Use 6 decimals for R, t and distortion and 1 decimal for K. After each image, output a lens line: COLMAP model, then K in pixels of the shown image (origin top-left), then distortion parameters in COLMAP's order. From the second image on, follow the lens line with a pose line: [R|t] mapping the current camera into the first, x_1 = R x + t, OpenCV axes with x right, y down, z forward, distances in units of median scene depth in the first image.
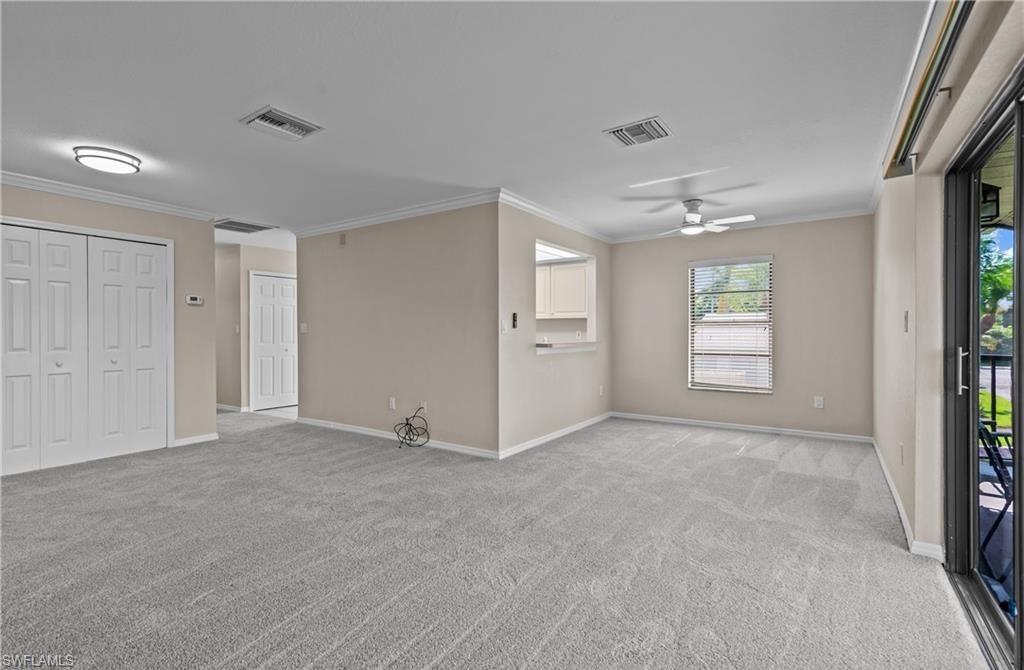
lens RADIAL K [[474.3, 0, 512.8], [0, 474.3, 333.1], [0, 0, 1]] dist [0.021826, -0.000572]
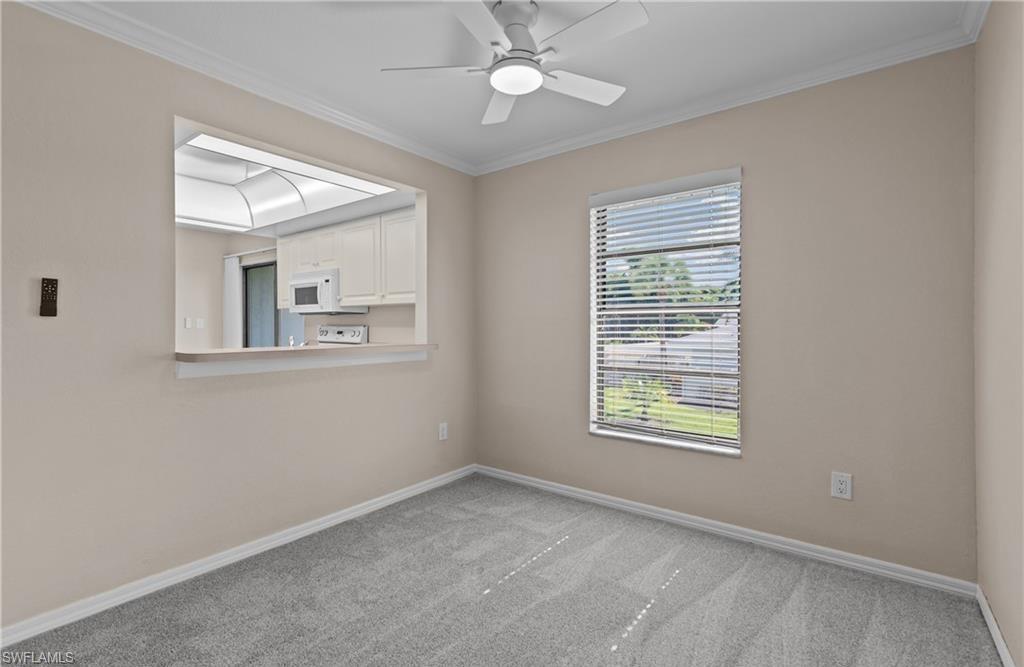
lens RADIAL K [[474.3, 0, 505.2], [0, 474.3, 329.7], [0, 0, 1]] dist [0.021826, -0.000572]
pose [[0.997343, 0.002287, -0.072810, 0.309899], [-0.002082, 0.999994, 0.002879, -0.001409], [0.072816, -0.002720, 0.997342, 0.457068]]
